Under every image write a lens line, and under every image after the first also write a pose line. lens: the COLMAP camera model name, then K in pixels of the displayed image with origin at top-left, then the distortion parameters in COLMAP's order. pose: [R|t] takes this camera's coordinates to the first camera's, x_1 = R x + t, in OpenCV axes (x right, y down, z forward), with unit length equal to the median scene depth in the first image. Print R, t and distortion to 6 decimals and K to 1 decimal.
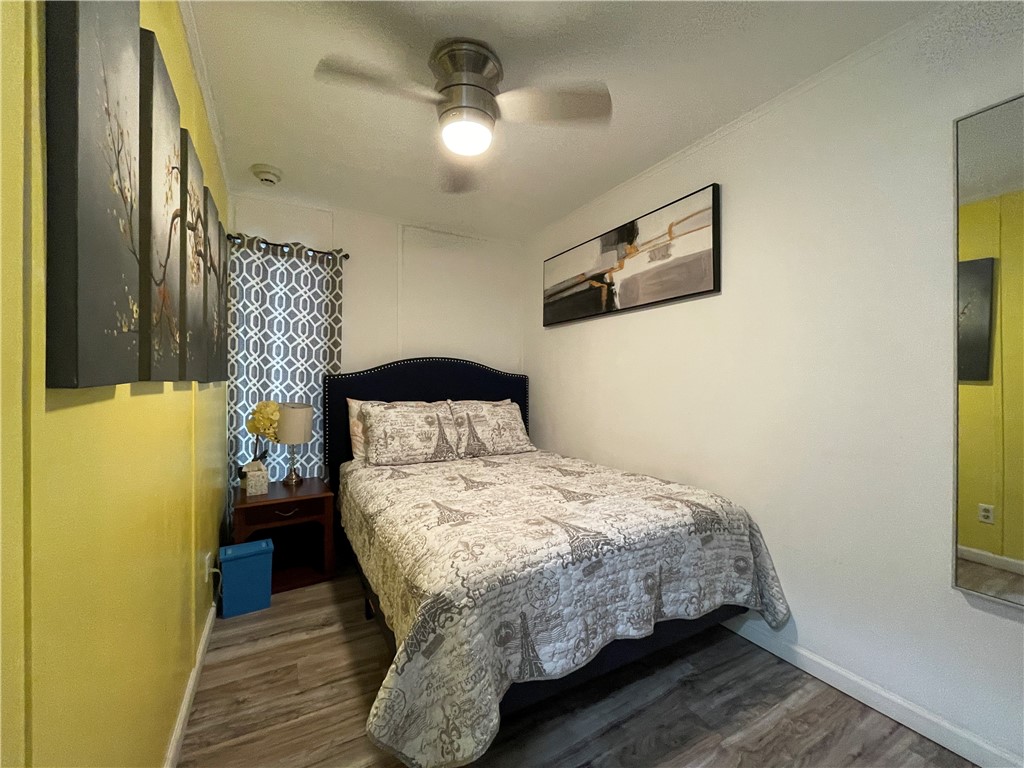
lens RADIAL K [[416.3, 0, 513.9], [0, 416.3, 381.9], [0, 0, 1]] dist [-0.002316, 0.000891]
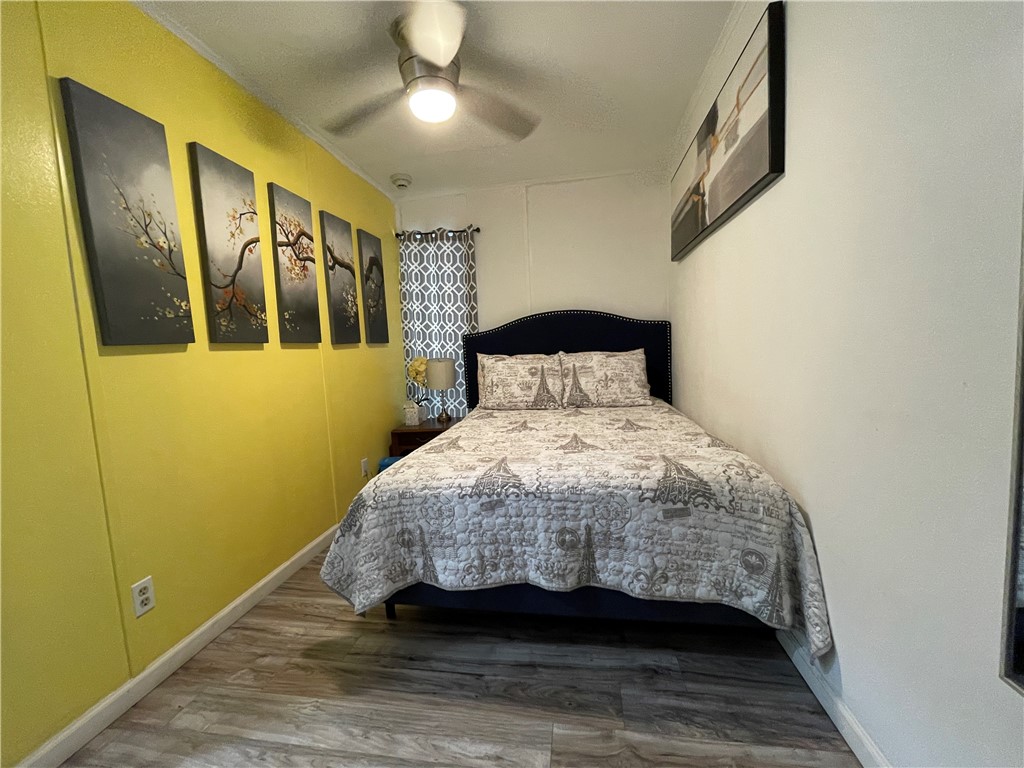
lens RADIAL K [[416.3, 0, 513.5], [0, 416.3, 386.6], [0, 0, 1]] dist [-0.002316, 0.000891]
pose [[0.779409, 0.016928, -0.626287, 0.470745], [0.049660, 0.994821, 0.088690, 0.037511], [0.624545, -0.100228, 0.774531, 0.147447]]
